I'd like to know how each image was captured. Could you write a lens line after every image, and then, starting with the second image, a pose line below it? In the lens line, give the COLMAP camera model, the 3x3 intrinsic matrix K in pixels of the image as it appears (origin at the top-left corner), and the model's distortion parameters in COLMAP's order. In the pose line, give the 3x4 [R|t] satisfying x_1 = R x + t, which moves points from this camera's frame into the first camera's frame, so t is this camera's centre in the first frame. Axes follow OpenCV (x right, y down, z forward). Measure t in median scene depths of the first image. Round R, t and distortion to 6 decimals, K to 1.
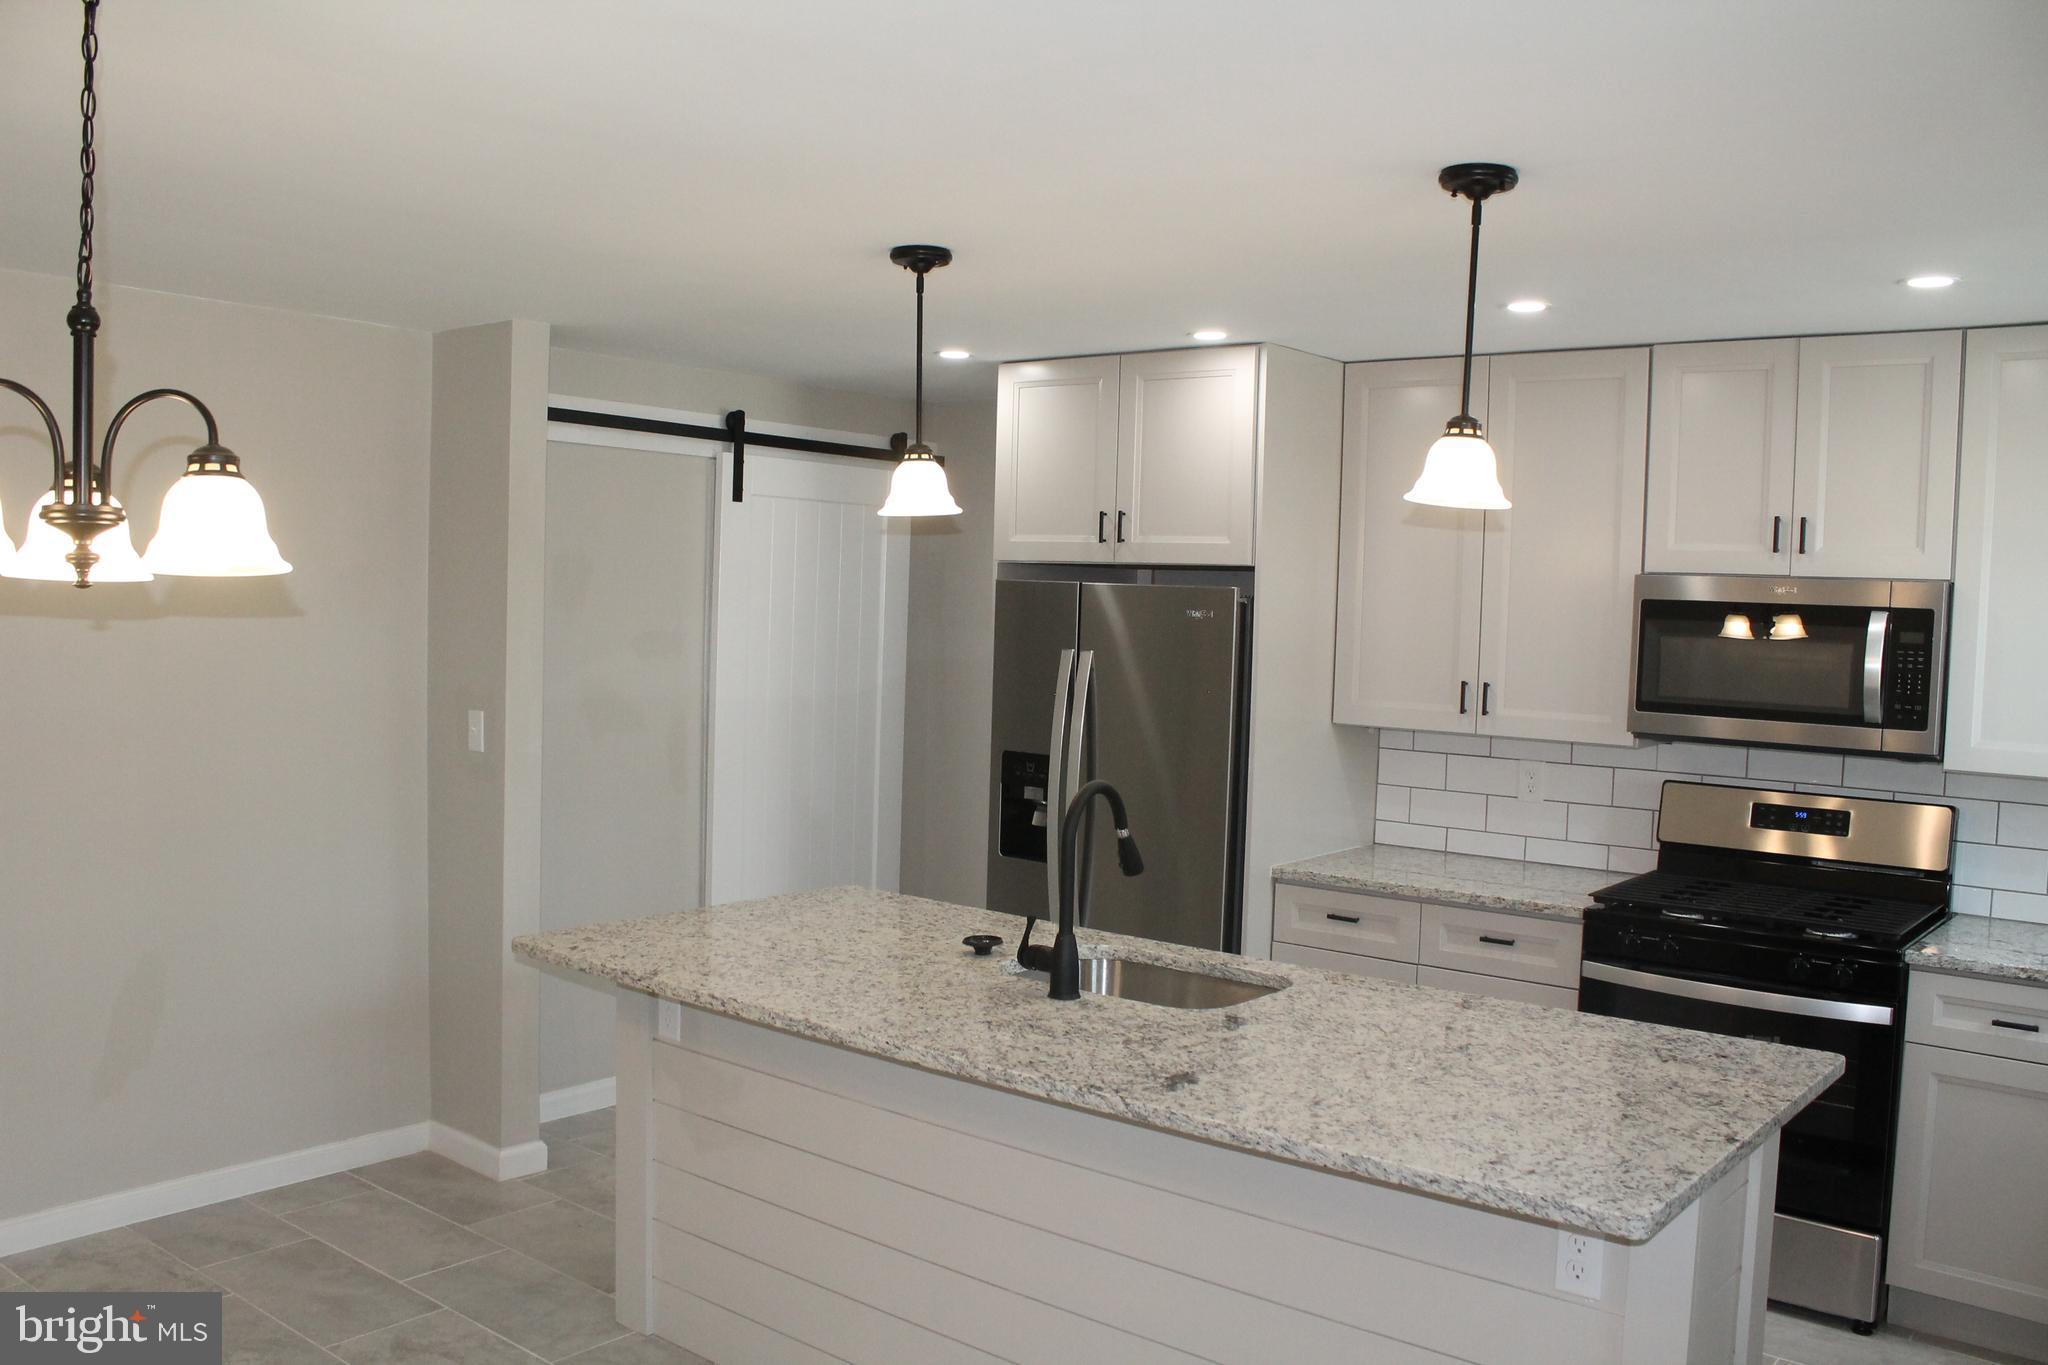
lens RADIAL K [[1721.2, 0, 1016.5], [0, 1721.2, 687.8], [0, 0, 1]] dist [-0.173389, 0.158865]
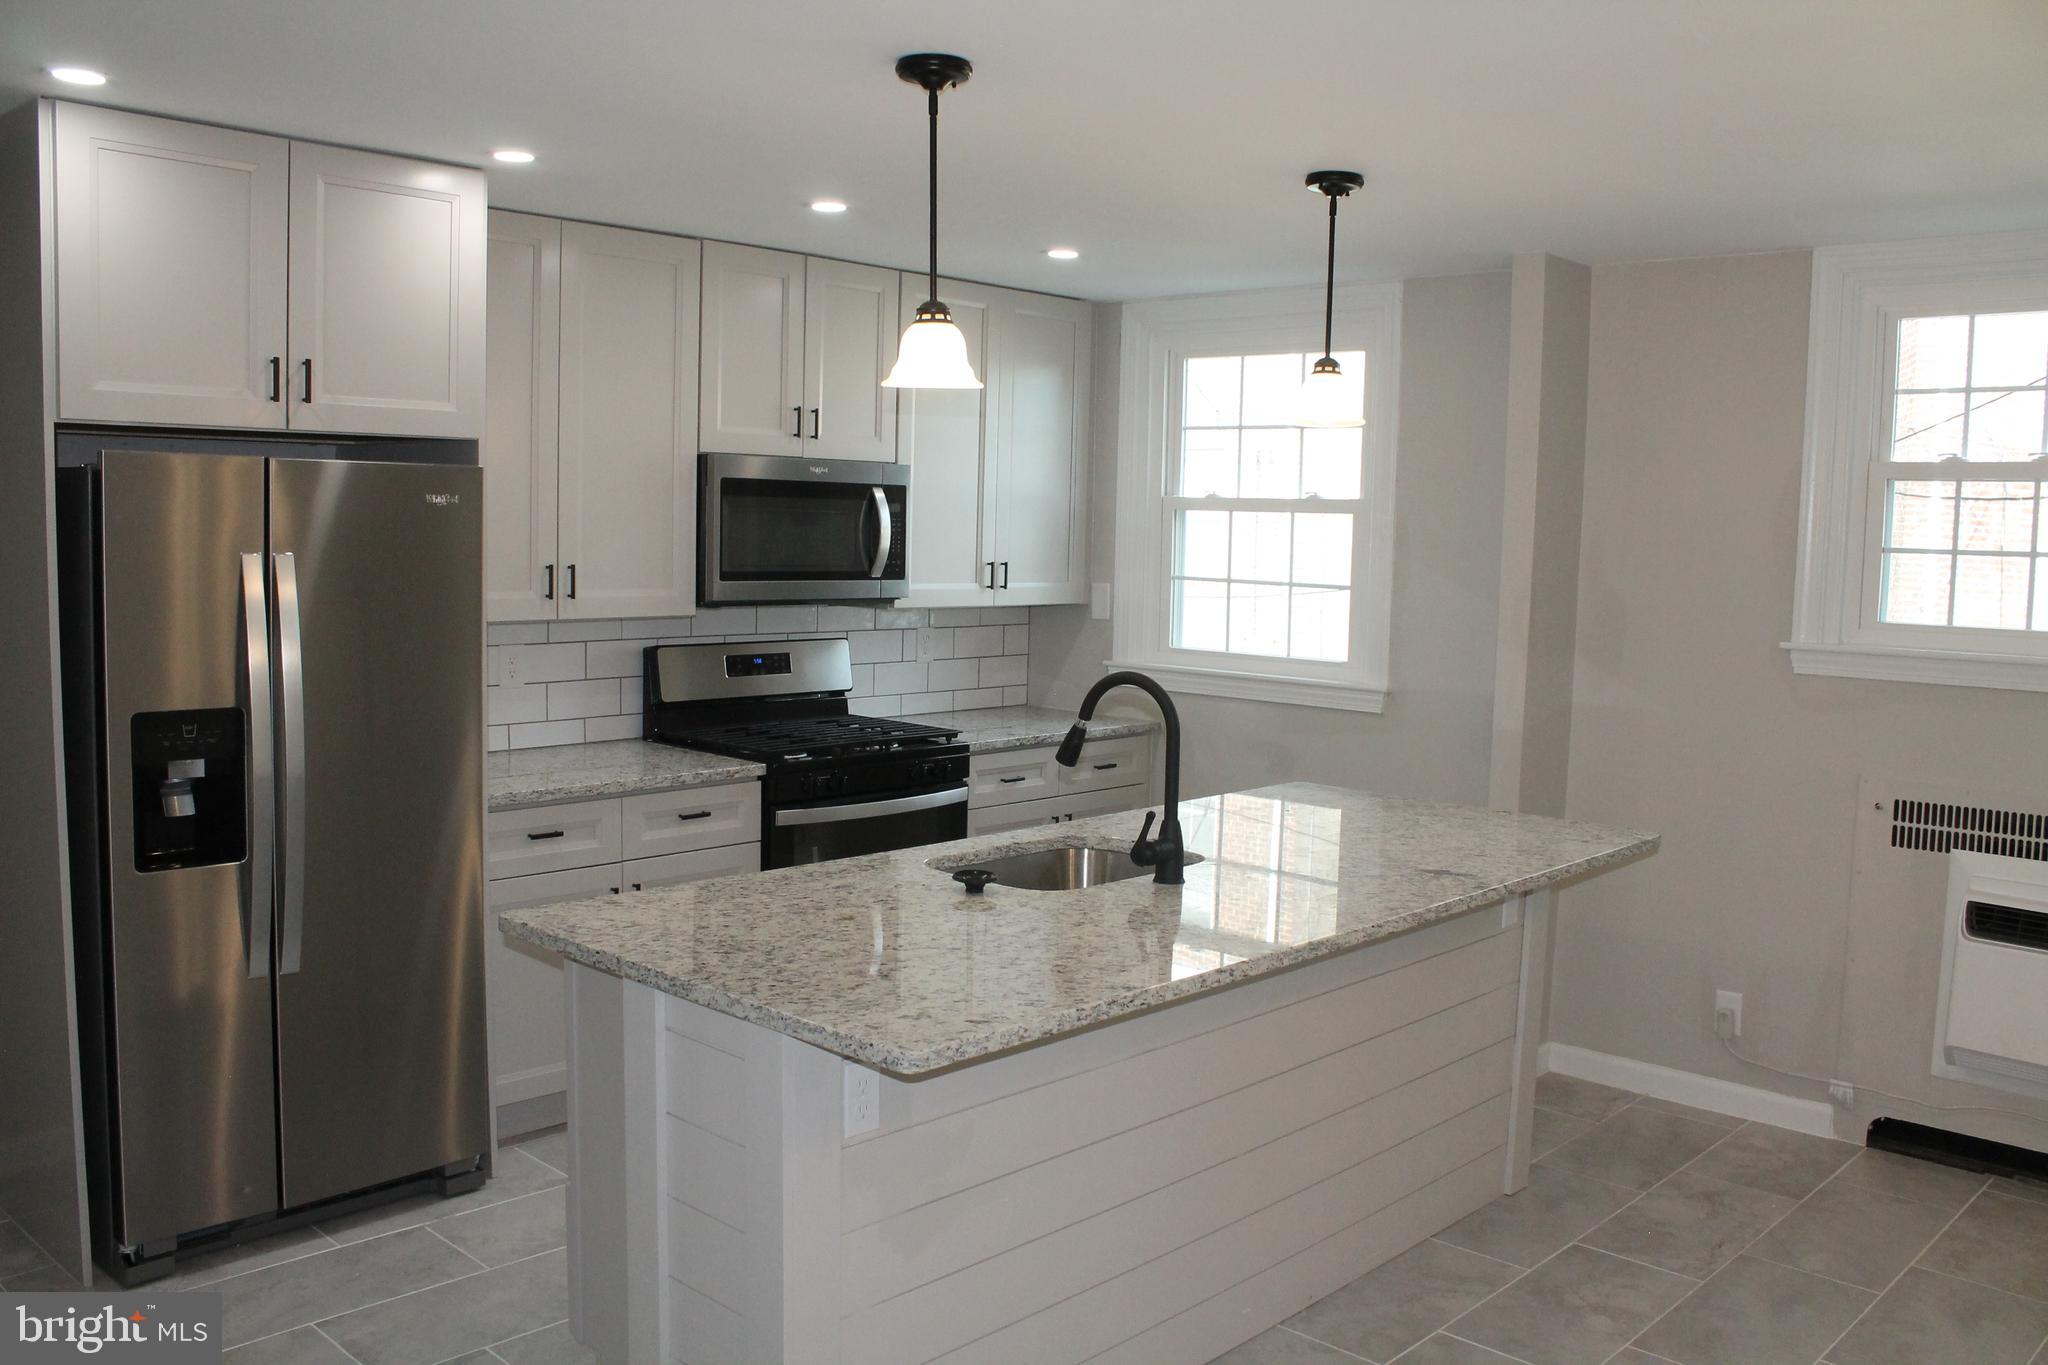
lens RADIAL K [[1721.2, 0, 1016.5], [0, 1721.2, 687.8], [0, 0, 1]] dist [-0.173389, 0.158865]
pose [[0.076007, -0.124392, 0.989318, -0.665786], [0.032059, 0.991980, 0.122263, -0.043660], [-0.996592, 0.022424, 0.079386, 0.678728]]
